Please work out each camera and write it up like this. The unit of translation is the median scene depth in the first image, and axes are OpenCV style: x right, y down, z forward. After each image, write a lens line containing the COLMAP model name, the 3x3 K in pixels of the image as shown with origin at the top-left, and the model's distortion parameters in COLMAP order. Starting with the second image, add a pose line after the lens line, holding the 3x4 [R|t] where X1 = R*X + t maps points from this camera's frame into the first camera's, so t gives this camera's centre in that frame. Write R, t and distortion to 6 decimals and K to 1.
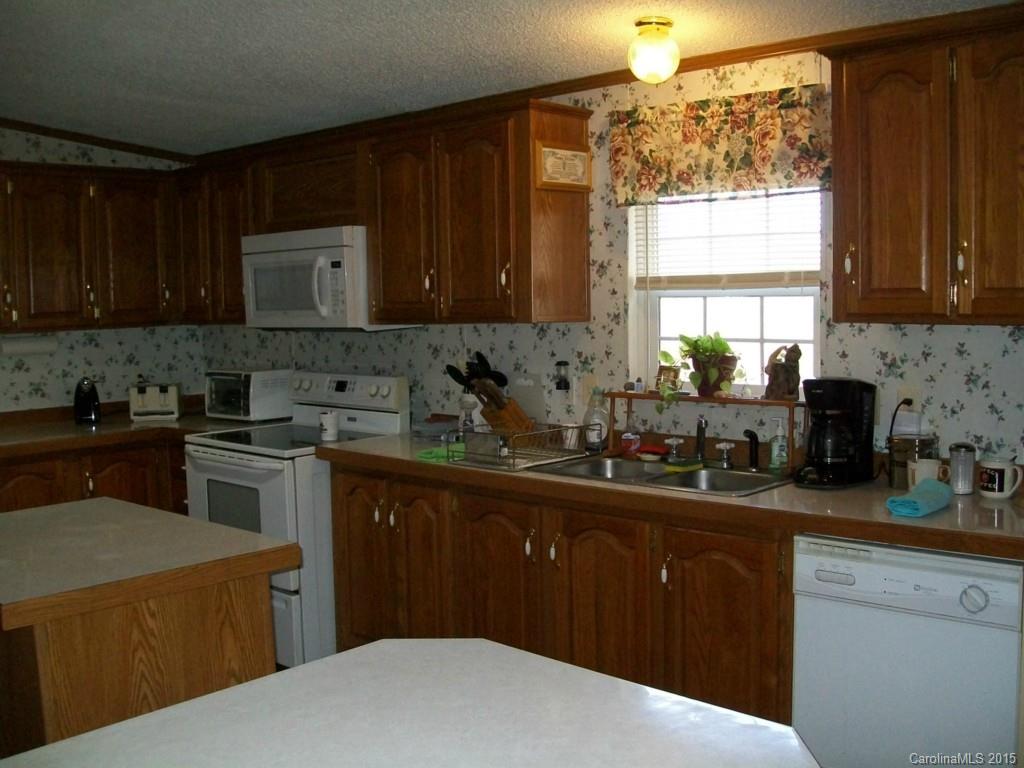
lens RADIAL K [[1104.0, 0, 518.4], [0, 1104.0, 382.5], [0, 0, 1]] dist [-0.184848, 0.162443]
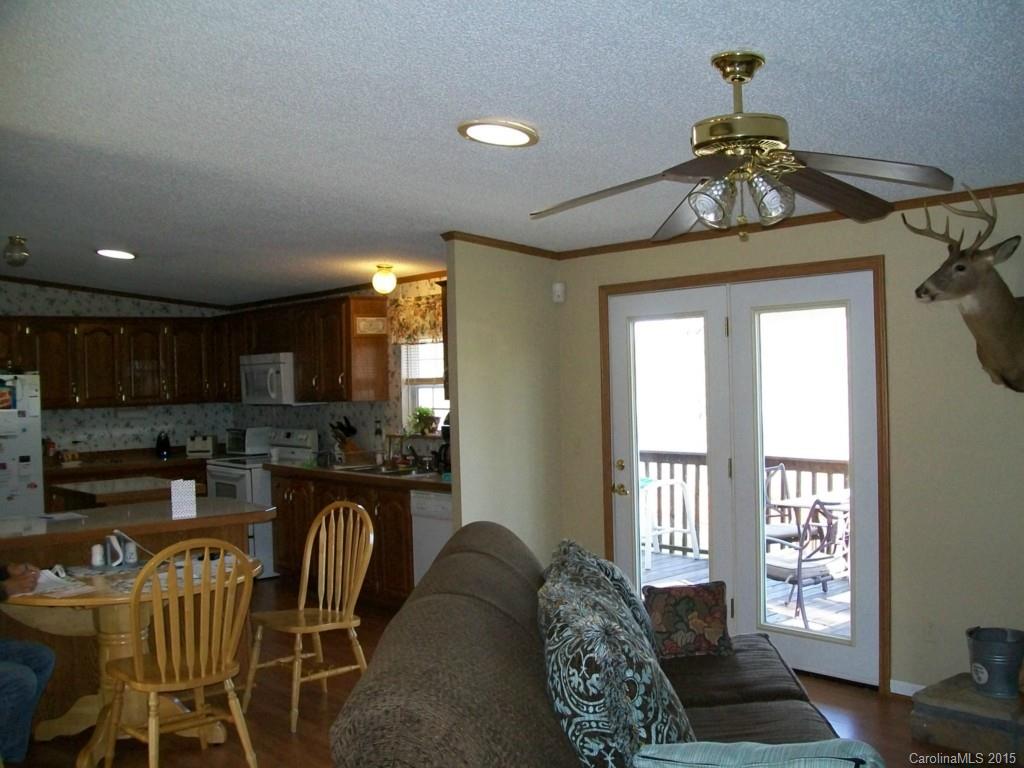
lens RADIAL K [[1104.0, 0, 518.4], [0, 1104.0, 382.5], [0, 0, 1]] dist [-0.184848, 0.162443]
pose [[0.991450, -0.008806, -0.130186, 0.508731], [-0.000089, 0.997674, -0.068162, 0.043928], [0.130484, 0.067591, 0.989144, -0.869531]]
